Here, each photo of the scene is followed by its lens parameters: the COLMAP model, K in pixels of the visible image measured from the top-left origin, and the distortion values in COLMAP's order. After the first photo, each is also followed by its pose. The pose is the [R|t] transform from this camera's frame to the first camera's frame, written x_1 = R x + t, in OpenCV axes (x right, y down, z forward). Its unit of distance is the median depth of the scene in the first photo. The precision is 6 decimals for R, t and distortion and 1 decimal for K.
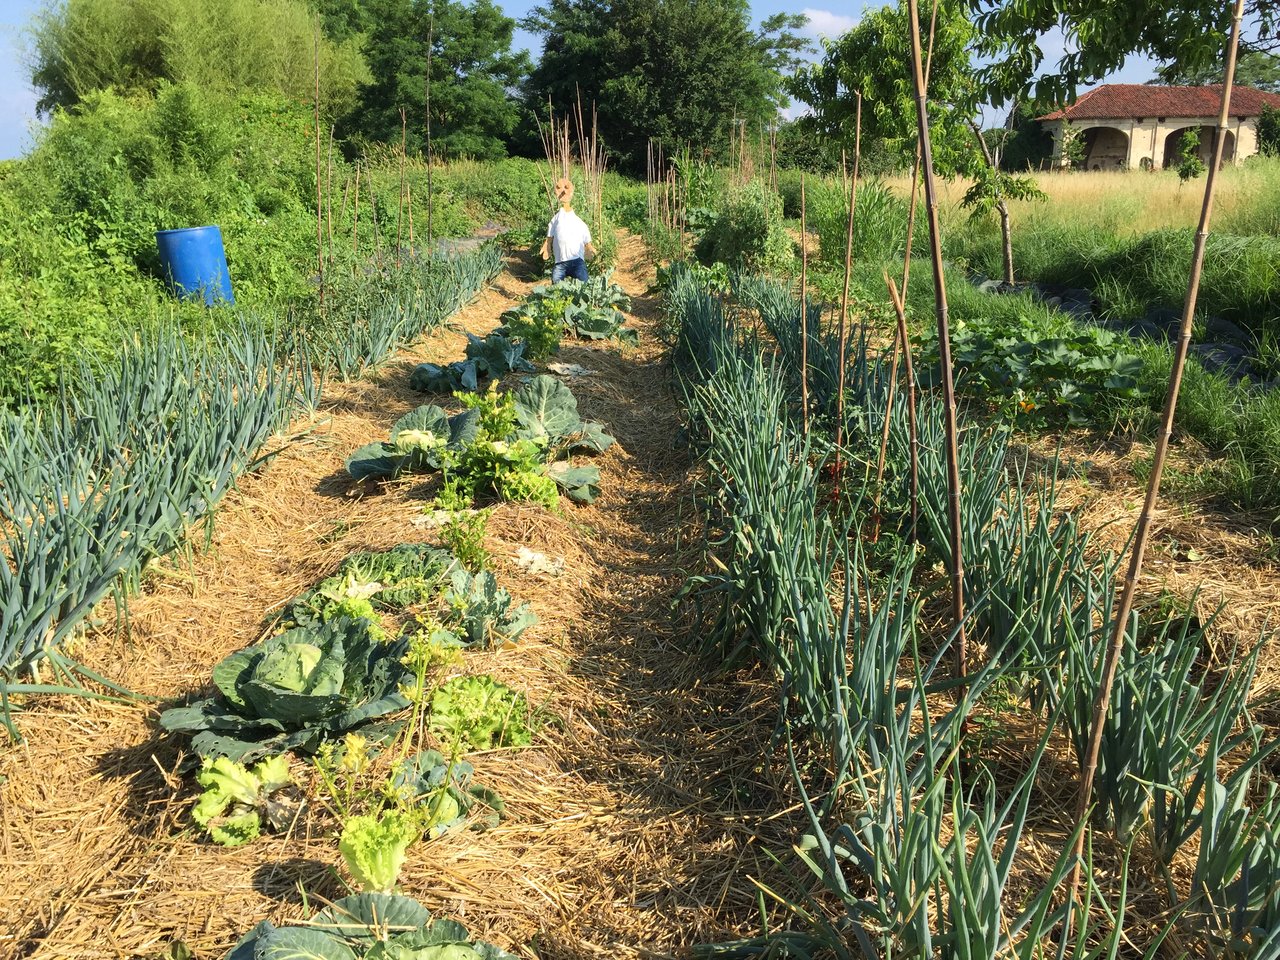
lens RADIAL K [[1085.9, 0, 640.0], [0, 1085.9, 480.0], [0, 0, 1]] dist [0.065675, -0.105636]
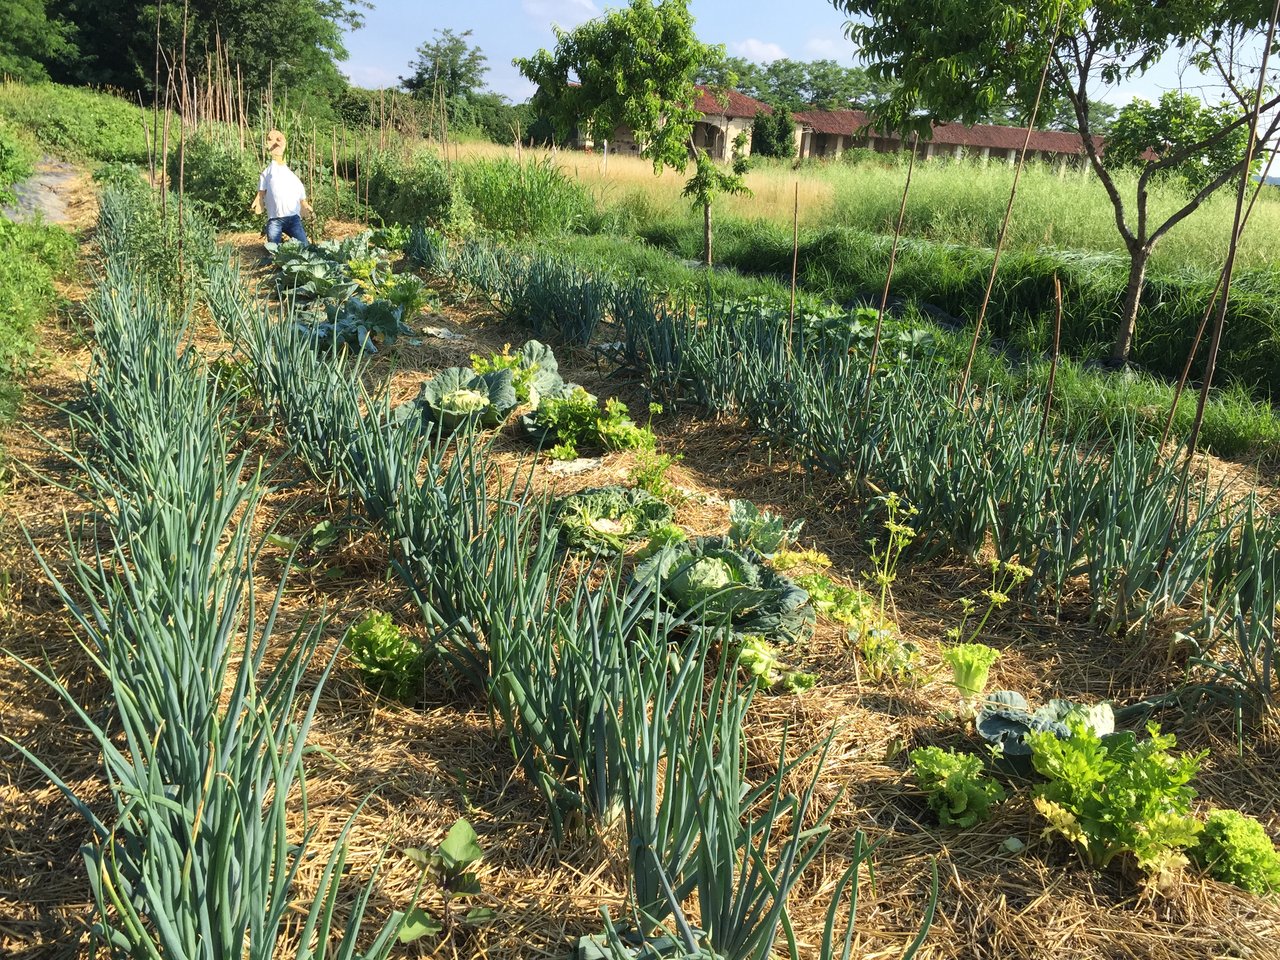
lens RADIAL K [[1085.9, 0, 640.0], [0, 1085.9, 480.0], [0, 0, 1]] dist [0.065675, -0.105636]
pose [[0.906208, -0.038685, 0.421059, -0.084458], [0.024193, 0.998918, 0.039709, 0.000776], [-0.422140, -0.025799, 0.906164, -0.009697]]
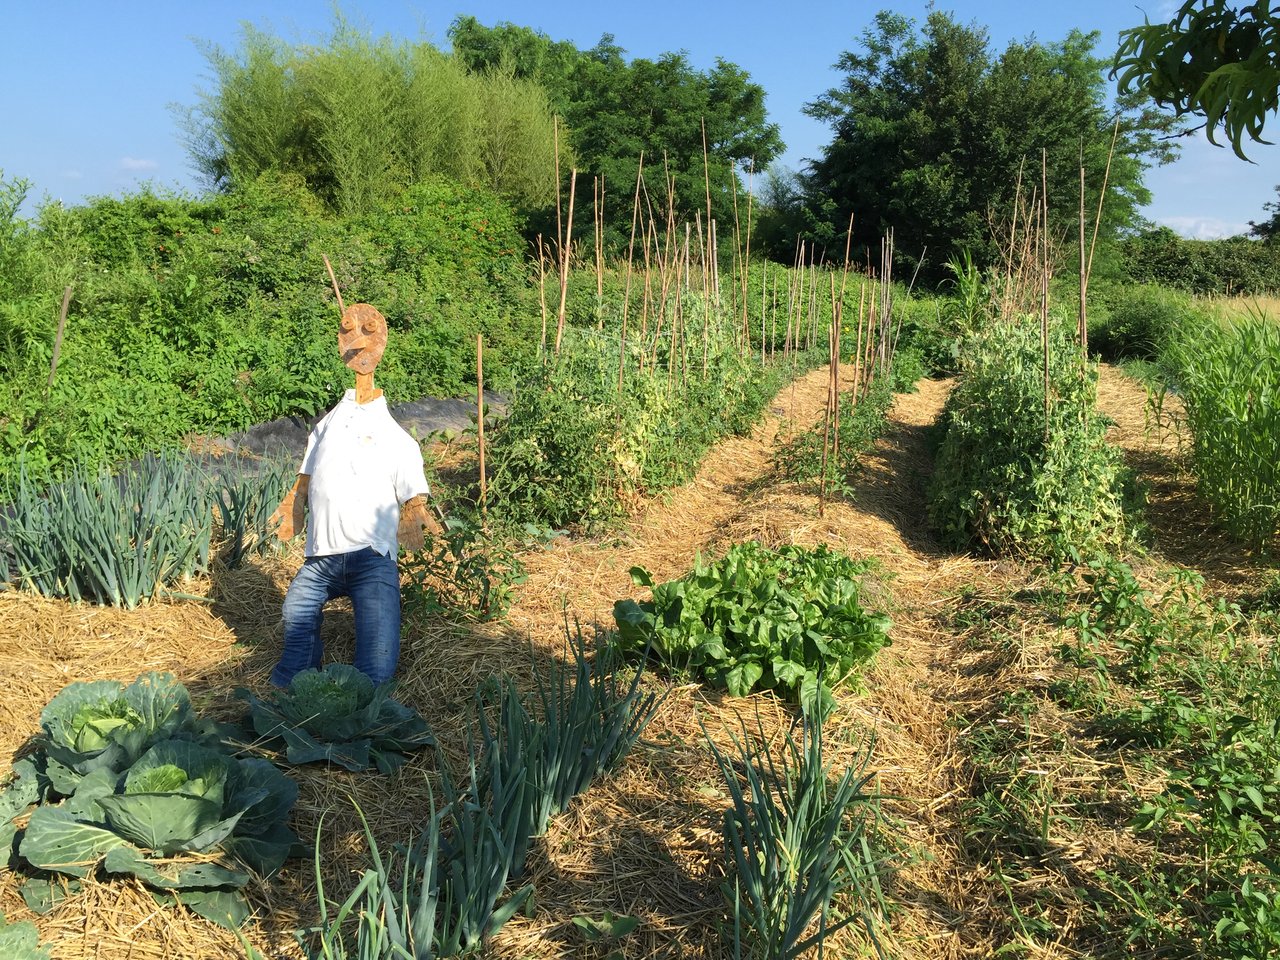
lens RADIAL K [[1085.9, 0, 640.0], [0, 1085.9, 480.0], [0, 0, 1]] dist [0.065675, -0.105636]
pose [[0.955637, 0.070191, -0.286062, 0.046411], [-0.096419, 0.992229, -0.078642, -0.087894], [0.278319, 0.102735, 0.954979, 0.304353]]
